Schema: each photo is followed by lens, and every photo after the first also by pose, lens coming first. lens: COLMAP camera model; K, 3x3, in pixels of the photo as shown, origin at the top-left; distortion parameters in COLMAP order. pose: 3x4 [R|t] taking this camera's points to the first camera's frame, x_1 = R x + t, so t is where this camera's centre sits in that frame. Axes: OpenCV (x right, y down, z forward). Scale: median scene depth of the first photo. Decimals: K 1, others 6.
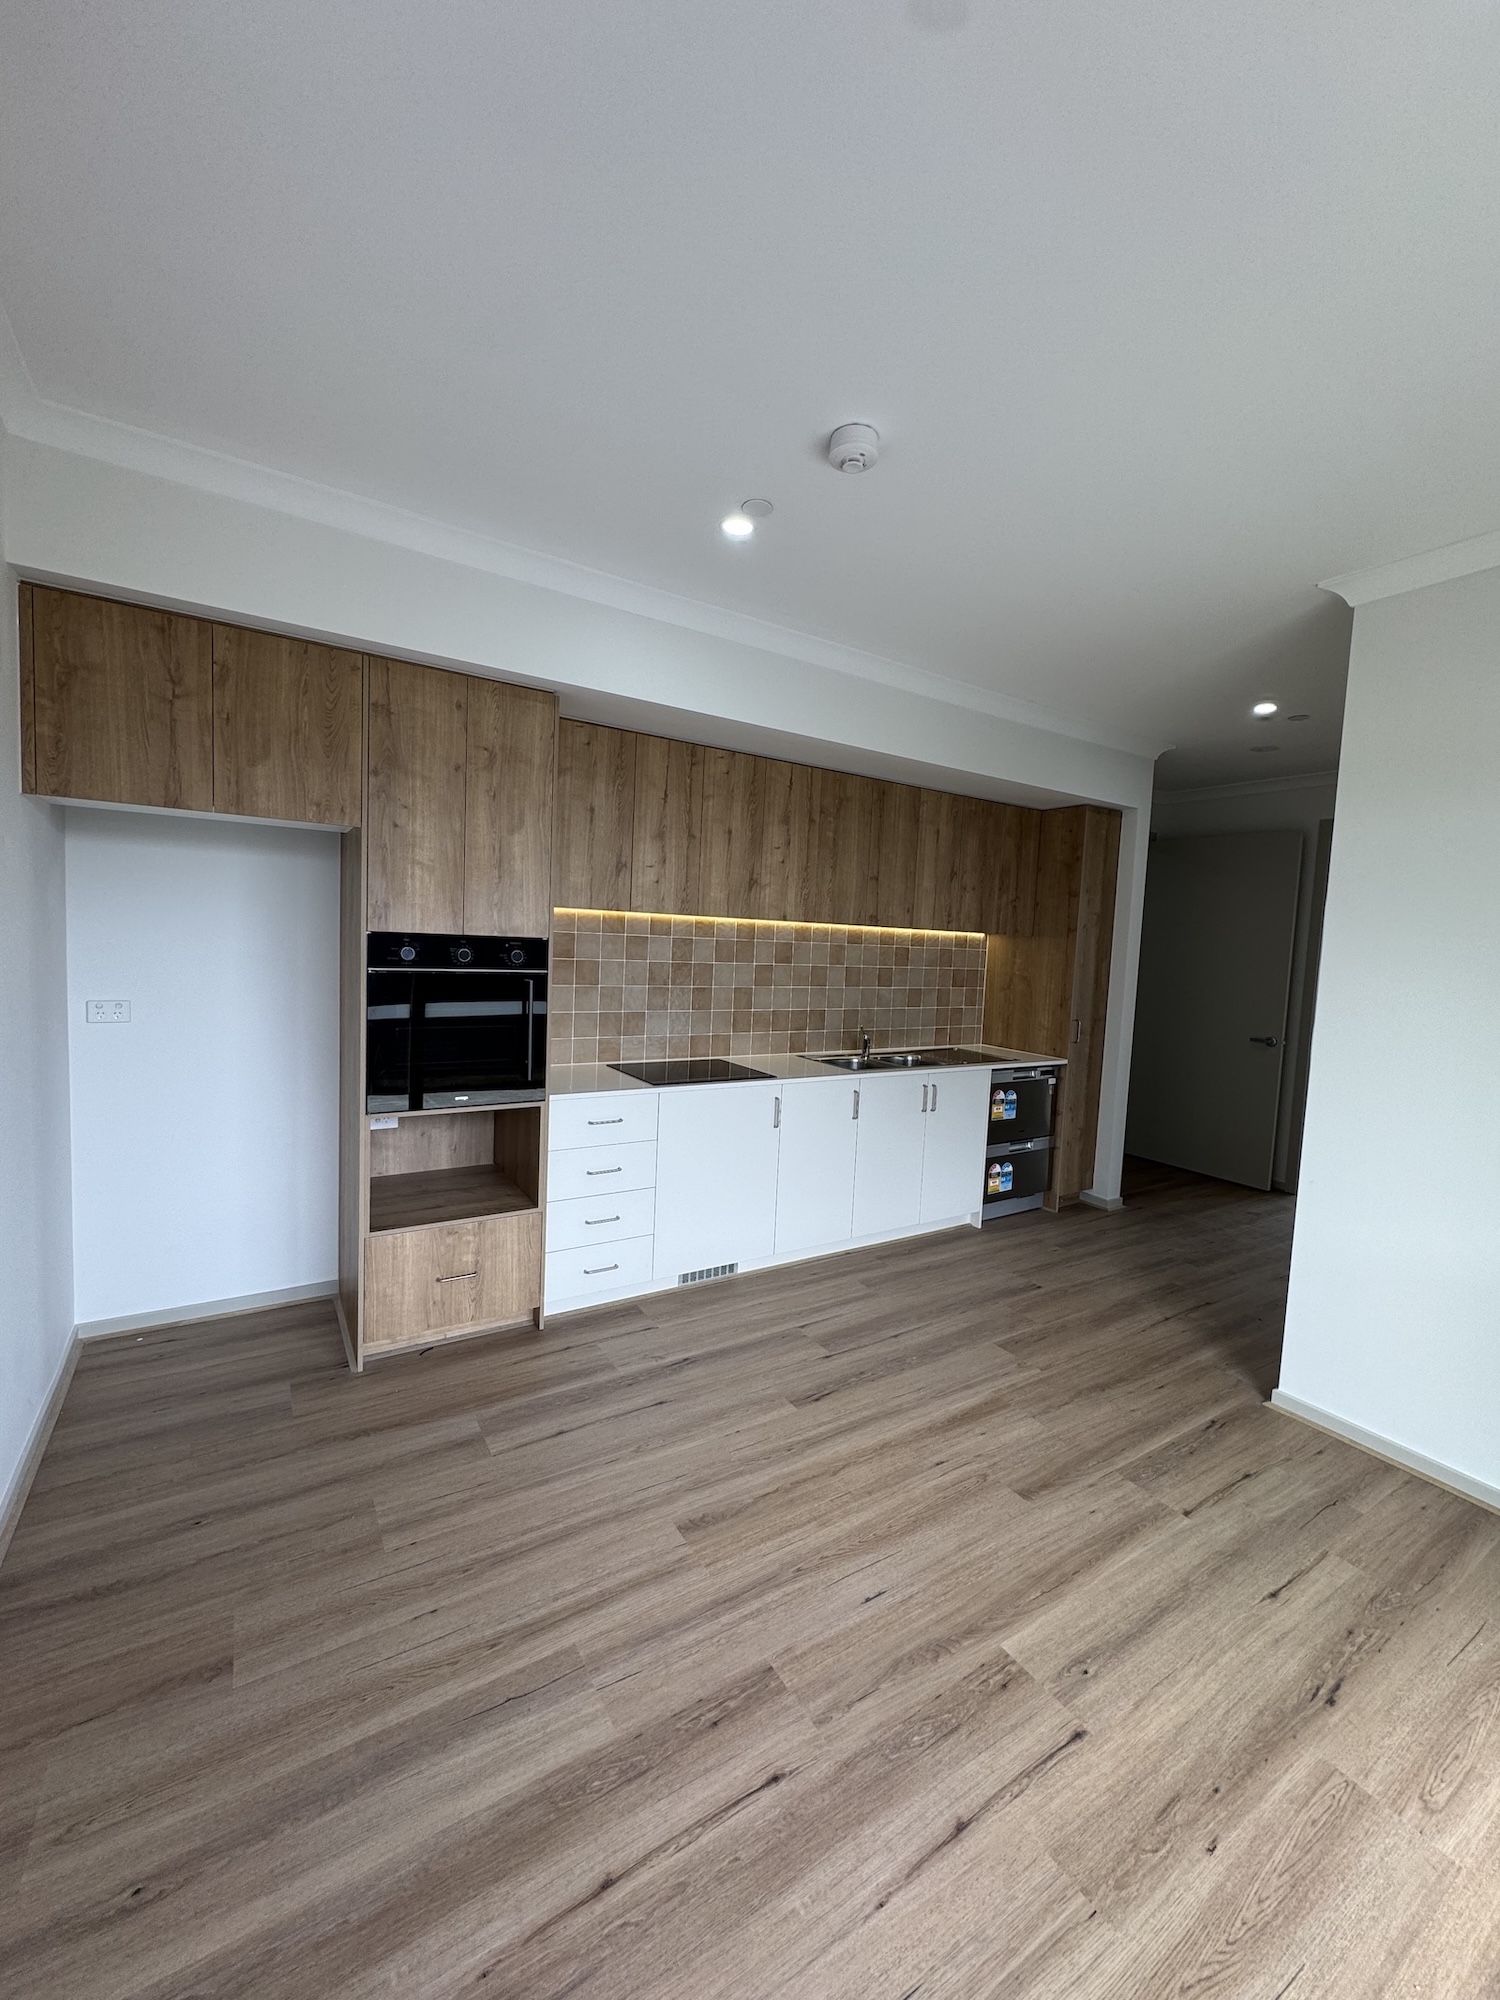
lens RADIAL K [[796.3, 0, 753.7], [0, 796.3, 993.7], [0, 0, 1]] dist [0.019896, -0.000320]
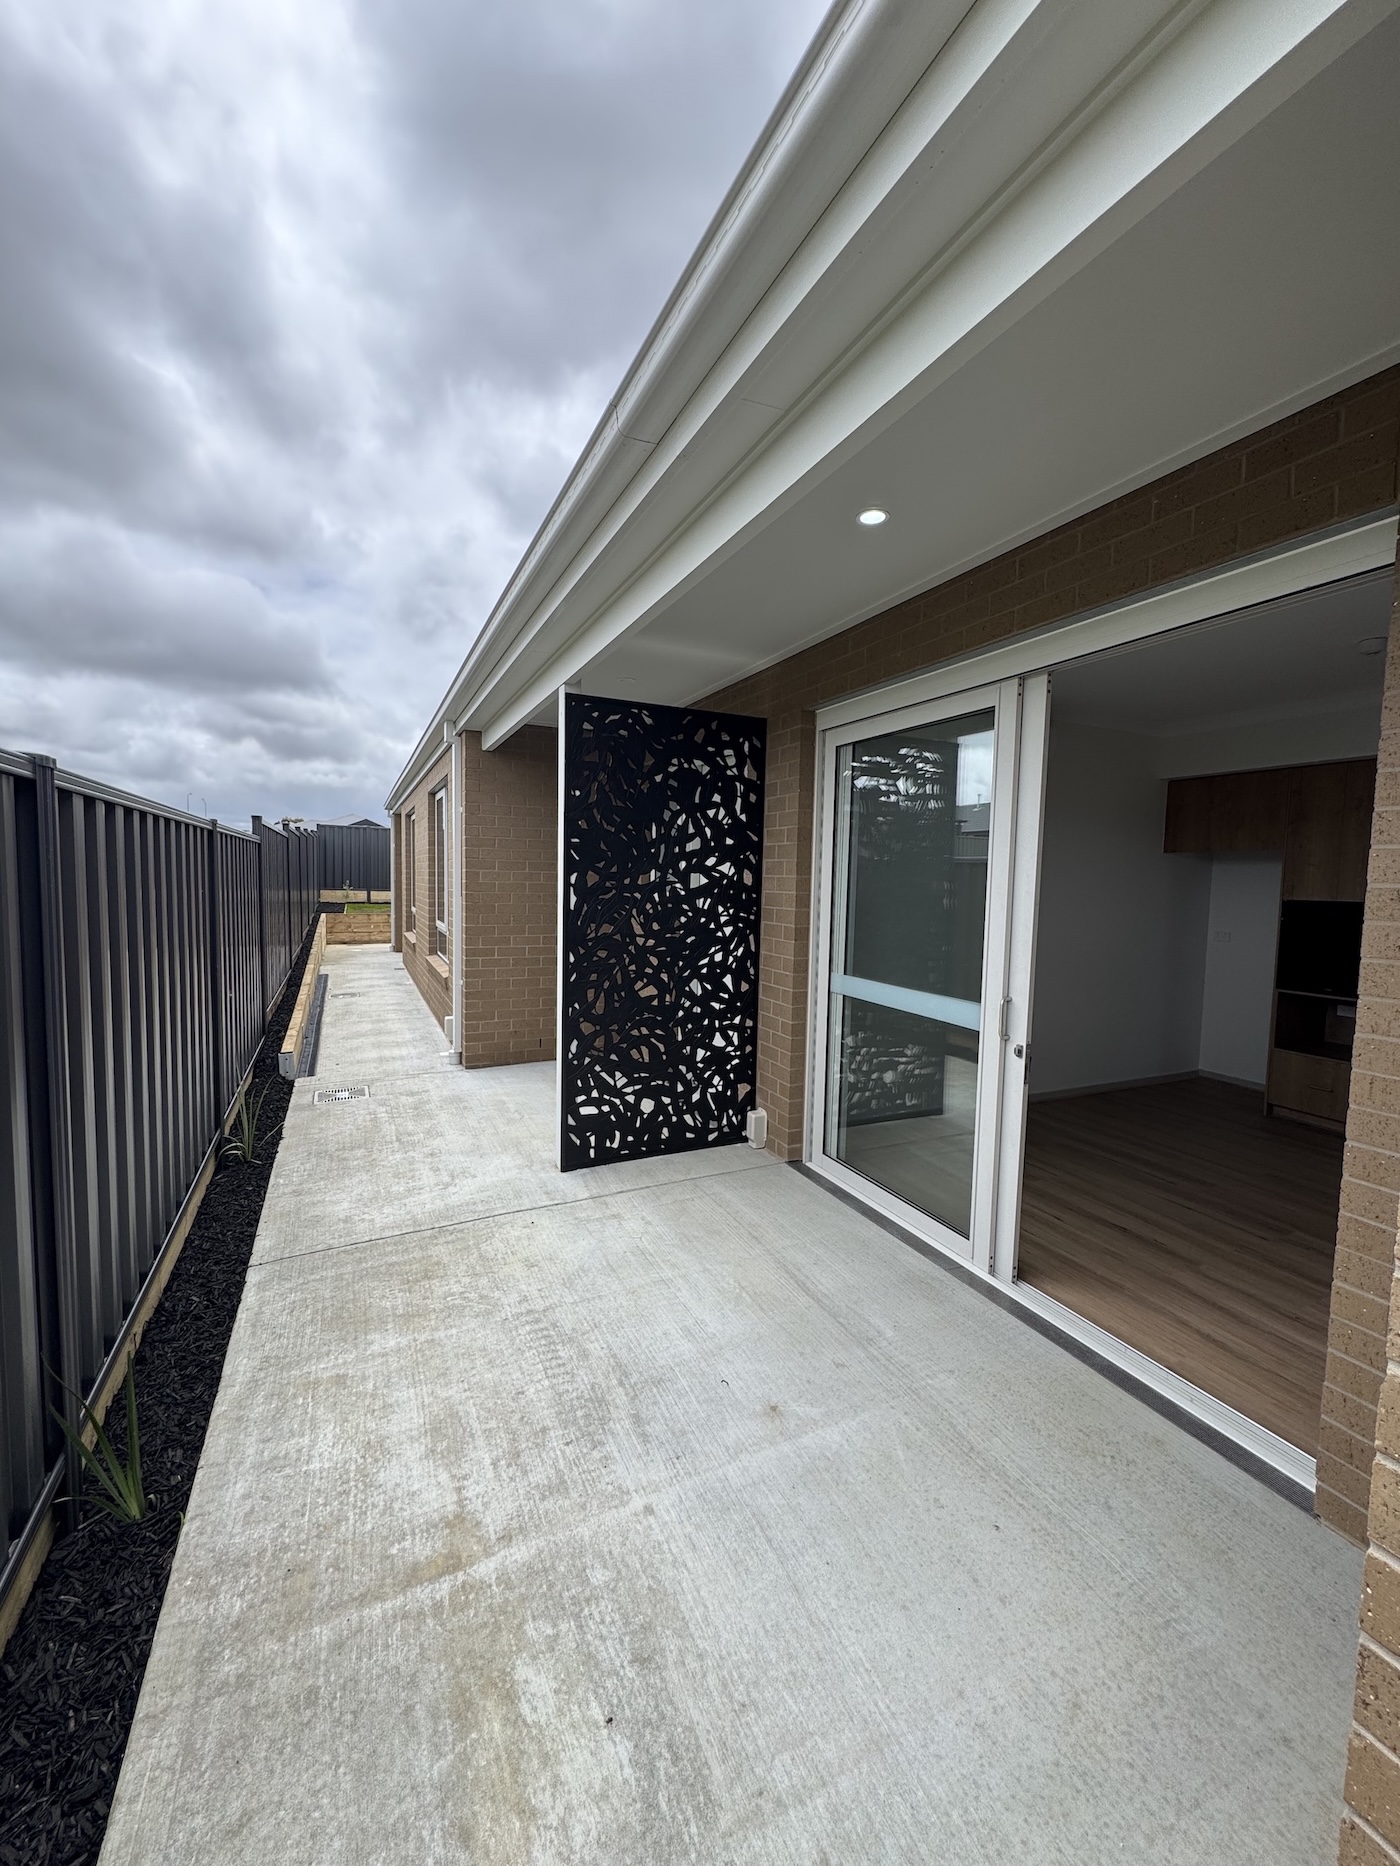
lens RADIAL K [[743.0, 0, 701.9], [0, 743.0, 930.8], [0, 0, 1]] dist [0.019896, -0.000320]
pose [[-0.124376, 0.027341, -0.991858, 2.676096], [-0.094357, 0.994764, 0.039253, 0.110724], [0.987739, 0.098471, -0.121145, -0.399352]]
